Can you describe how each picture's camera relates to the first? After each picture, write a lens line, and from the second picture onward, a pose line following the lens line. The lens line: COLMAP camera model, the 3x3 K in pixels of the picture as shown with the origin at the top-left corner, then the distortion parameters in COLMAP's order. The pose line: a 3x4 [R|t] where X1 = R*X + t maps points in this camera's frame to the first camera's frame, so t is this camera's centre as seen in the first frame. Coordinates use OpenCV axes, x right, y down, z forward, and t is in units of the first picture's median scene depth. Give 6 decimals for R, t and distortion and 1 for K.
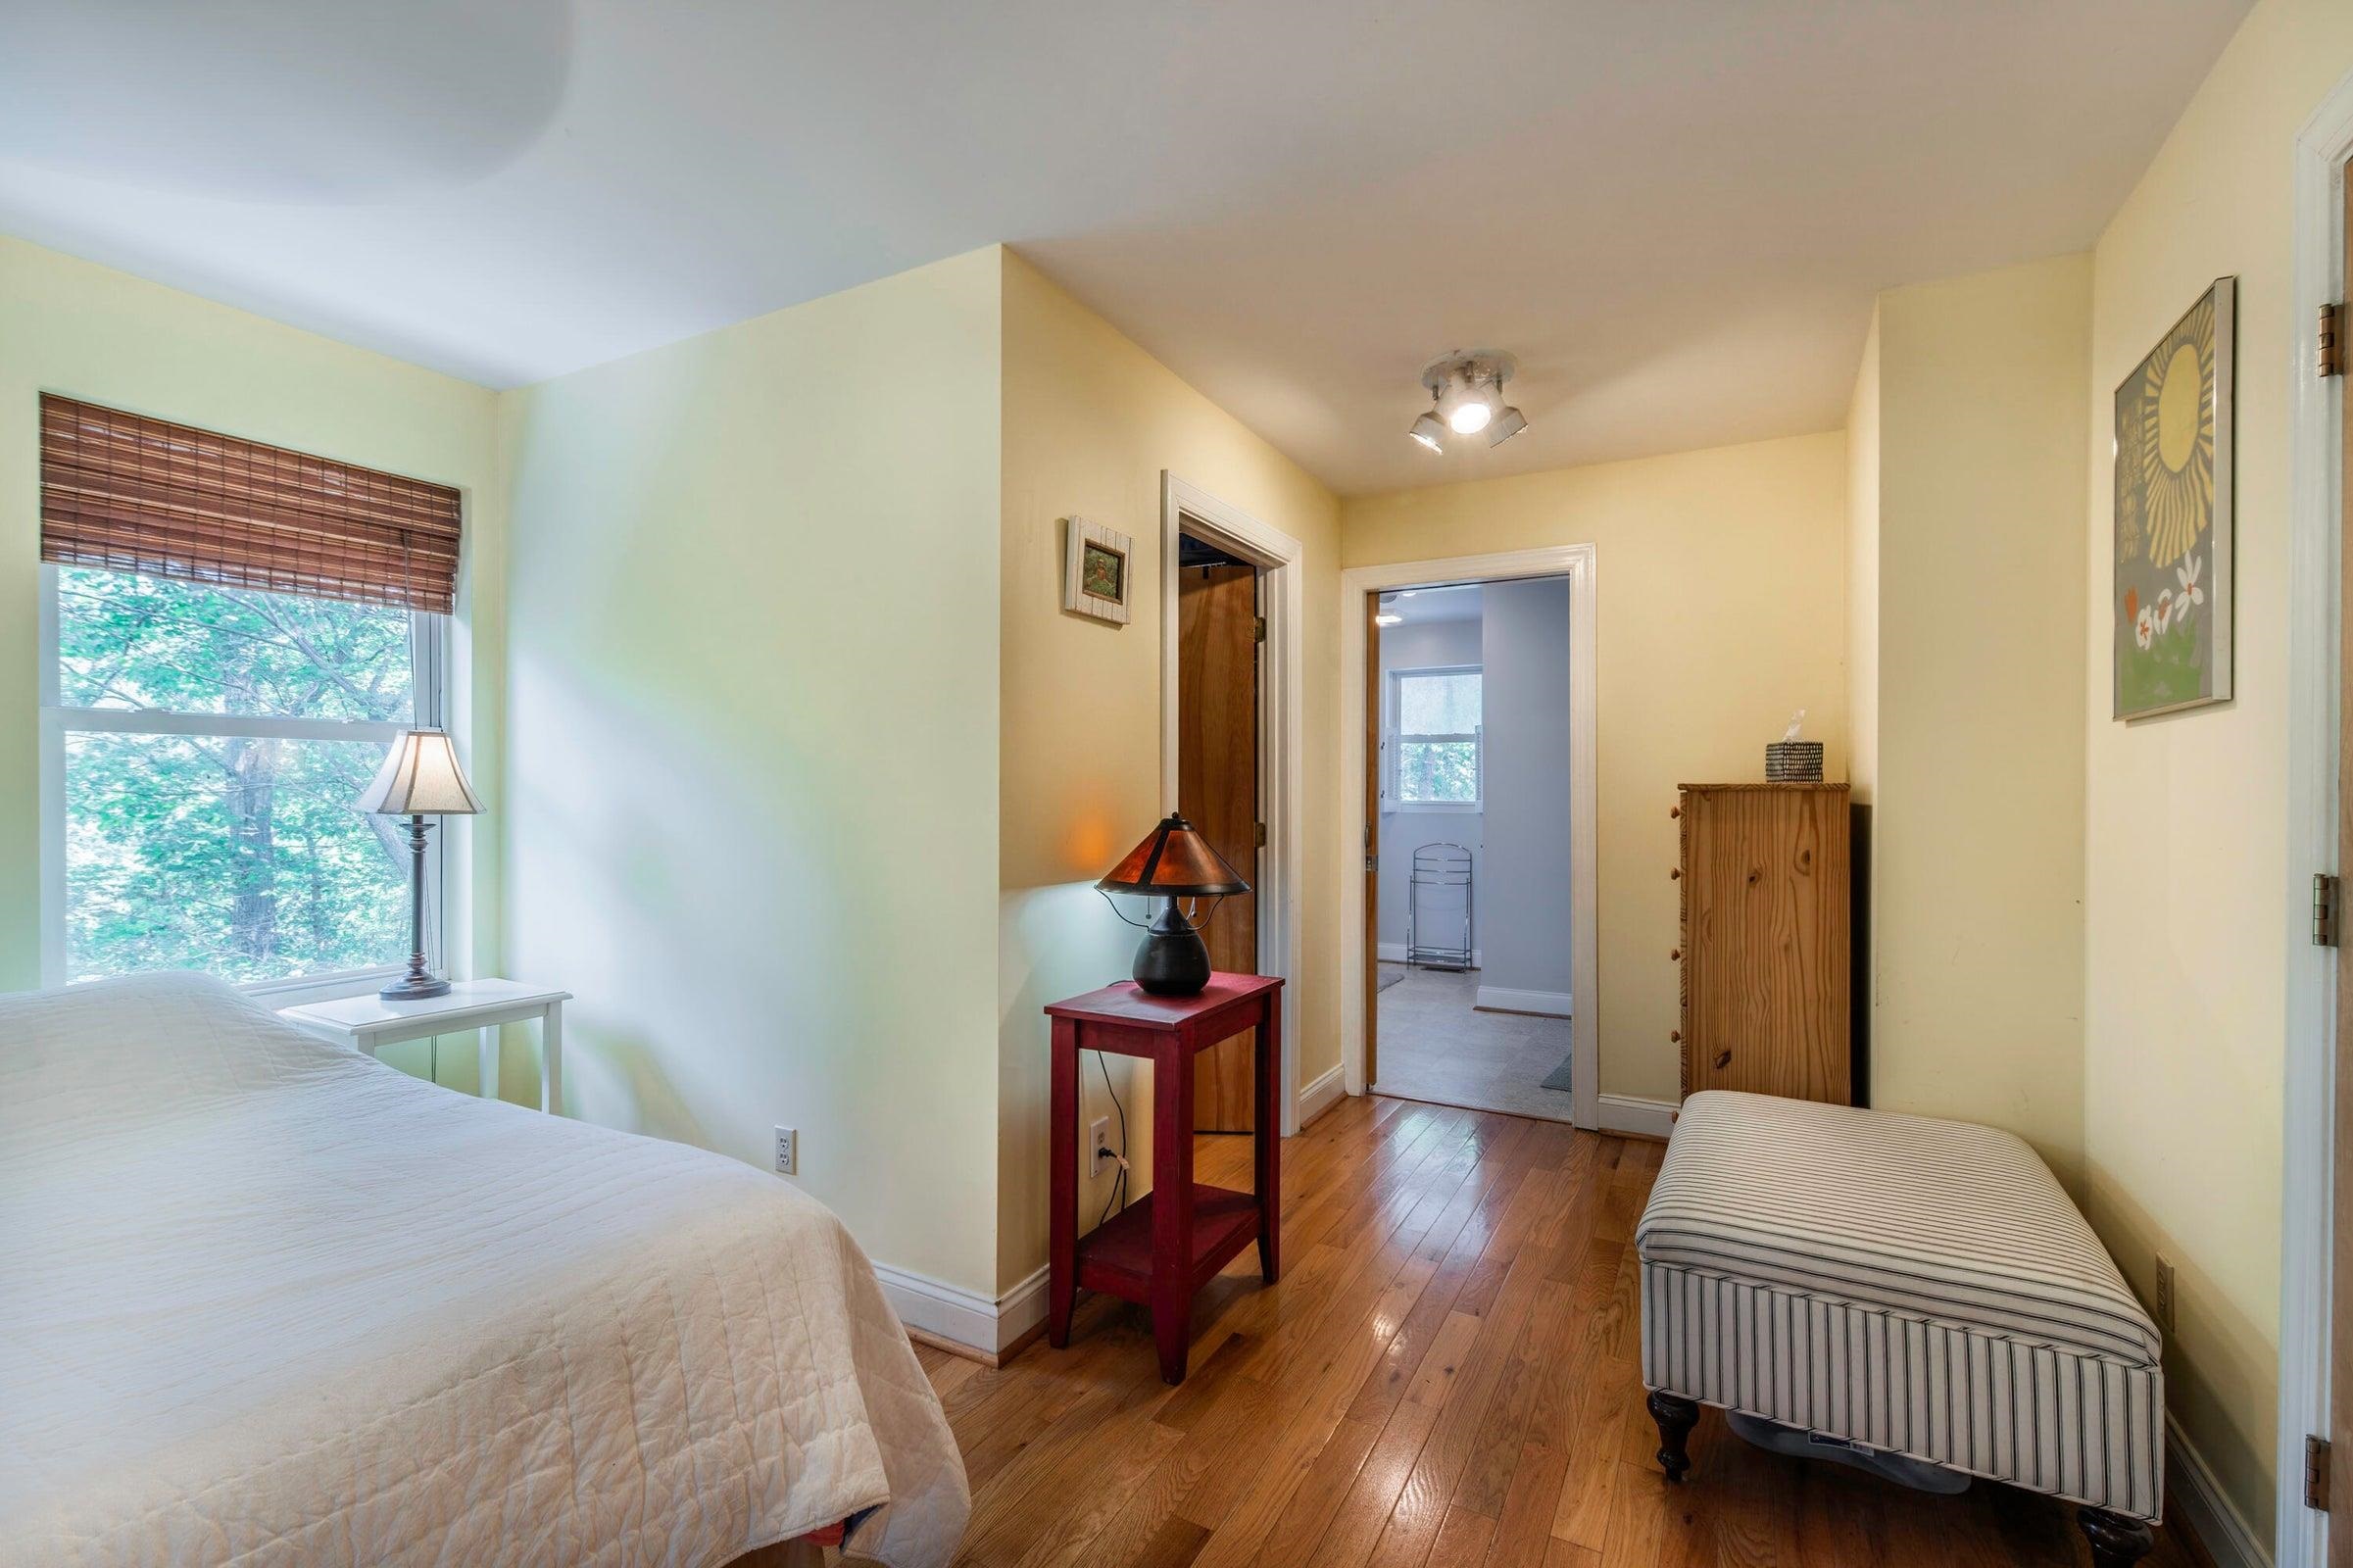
lens RADIAL K [[1016.7, 0, 1173.9], [0, 1016.7, 787.0], [0, 0, 1]] dist [-0.000919, 0.001301]
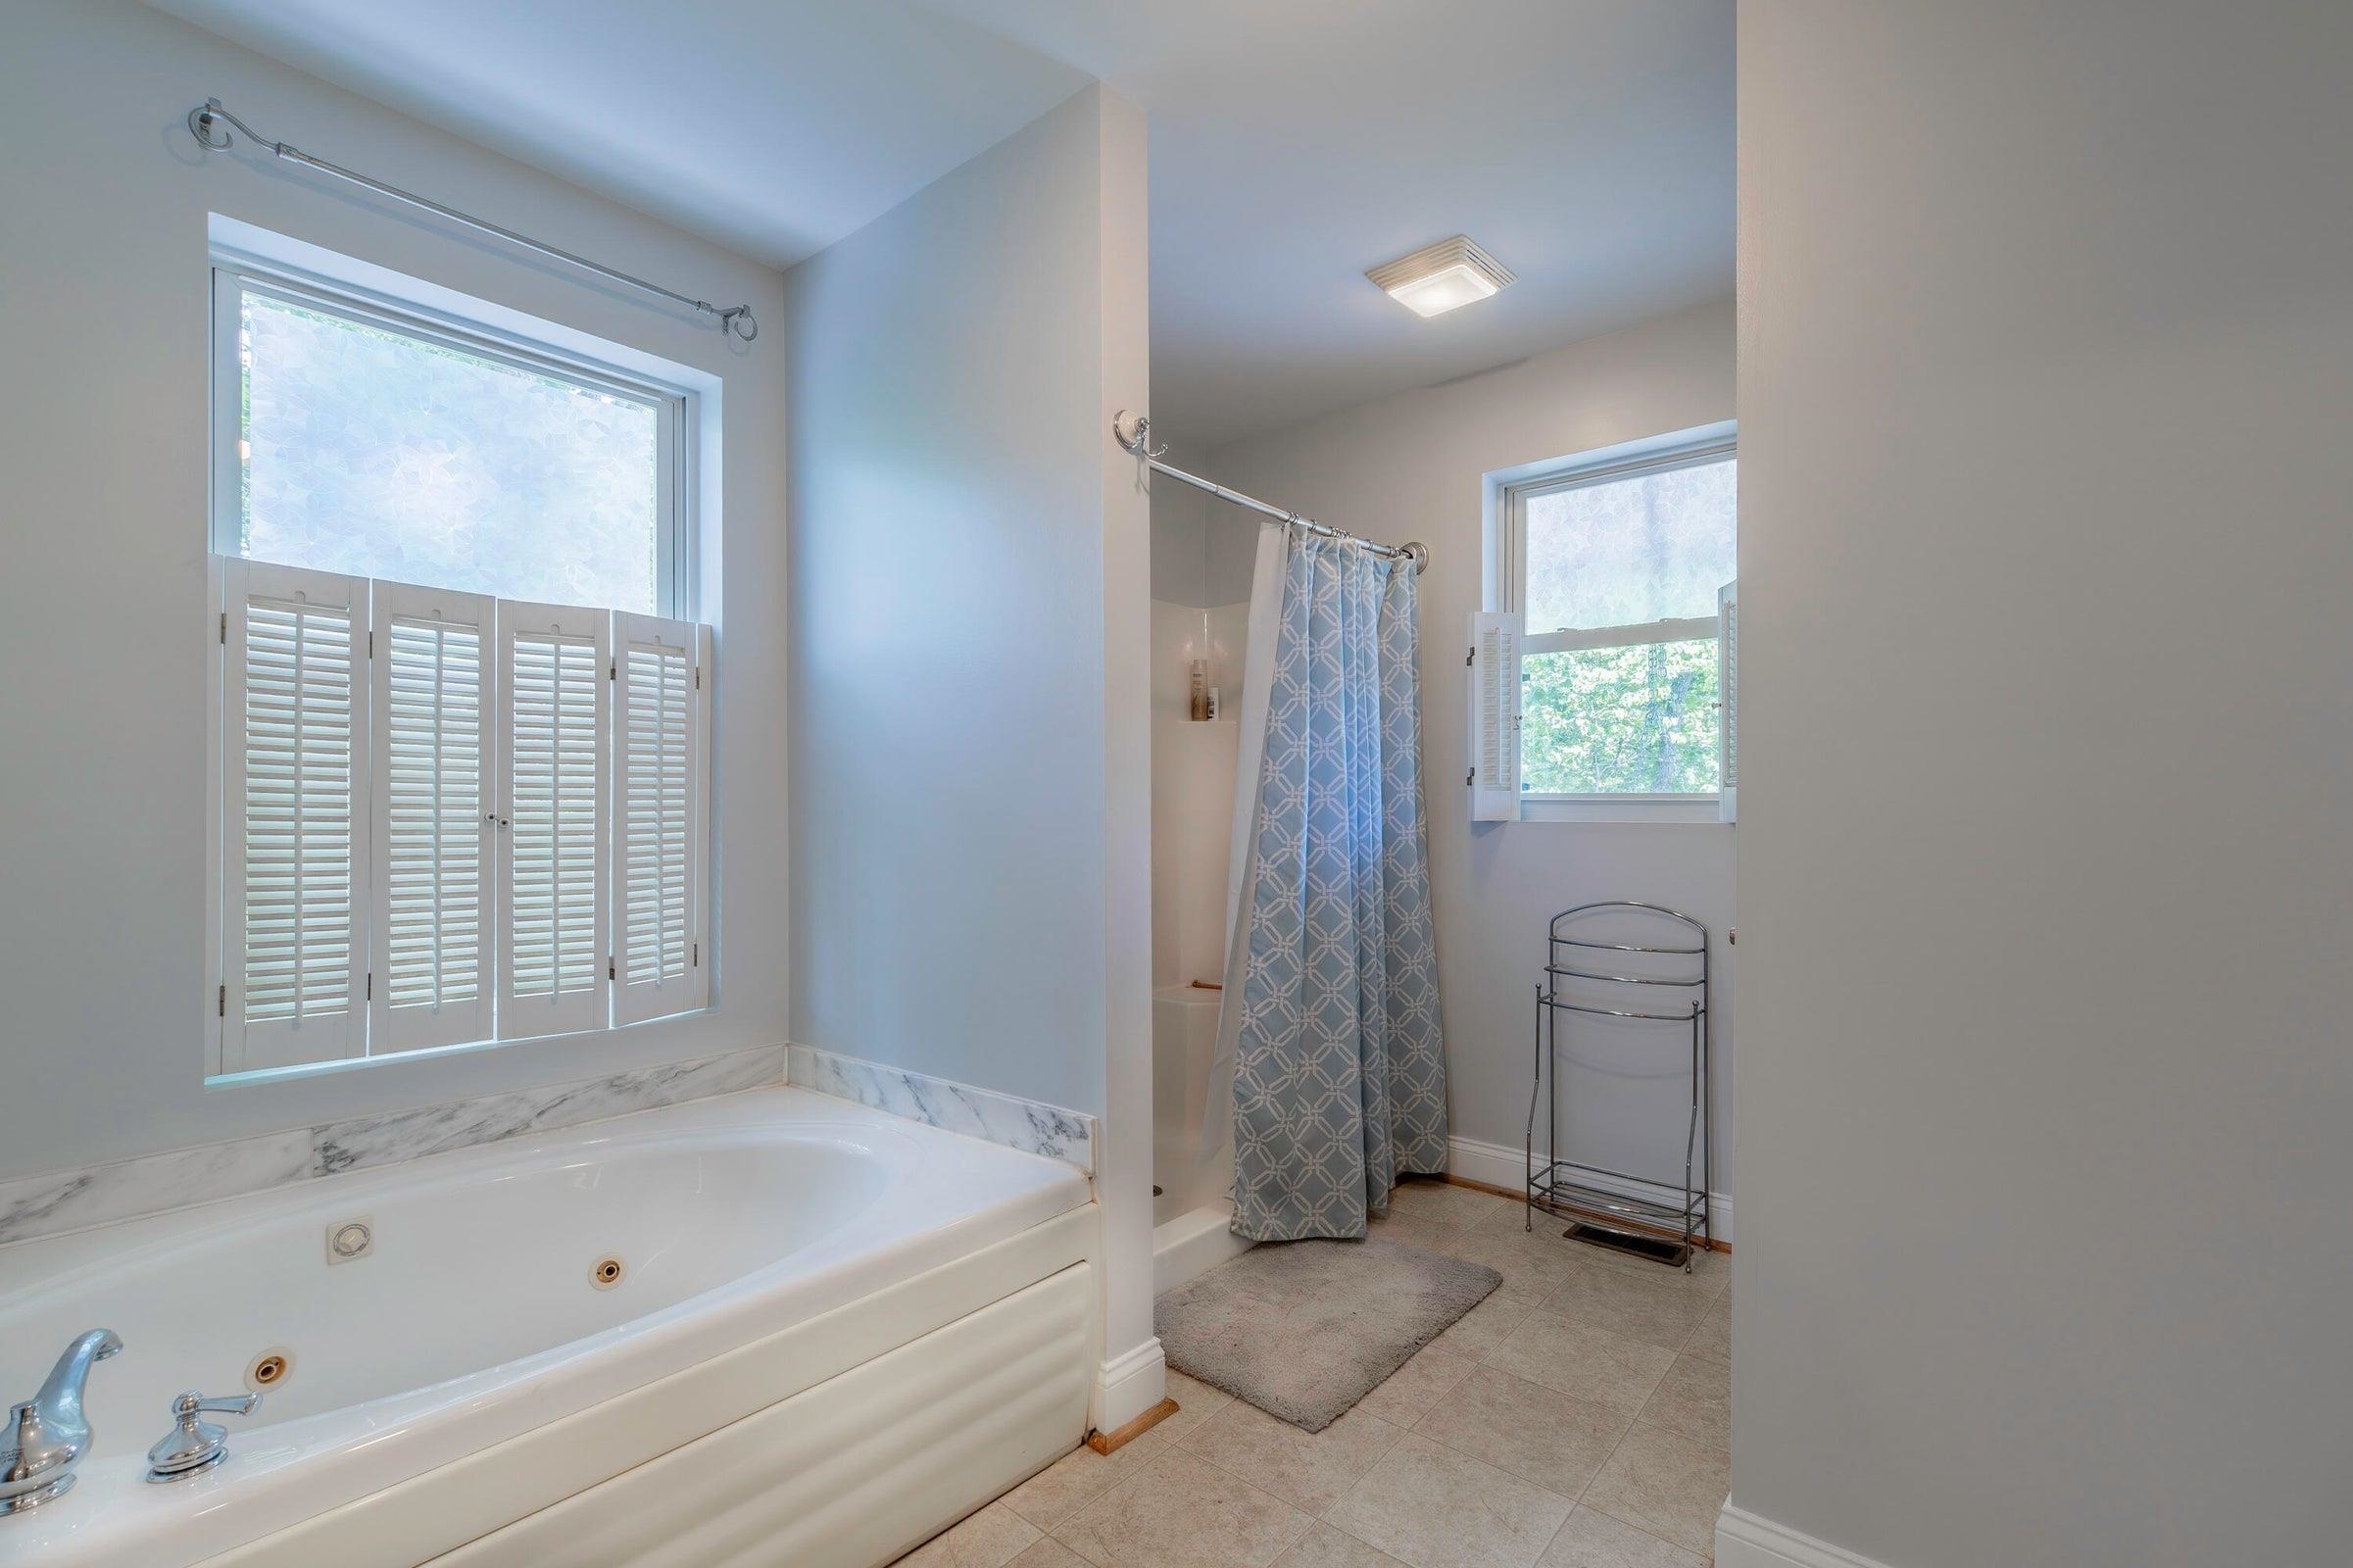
lens RADIAL K [[1016.7, 0, 1181.3], [0, 1016.7, 775.5], [0, 0, 1]] dist [-0.000919, 0.001301]
pose [[0.980631, 0.000222, -0.195864, 0.173768], [-0.000210, 1.000000, 0.000085, 0.007211], [0.195864, -0.000042, 0.980631, 0.587990]]
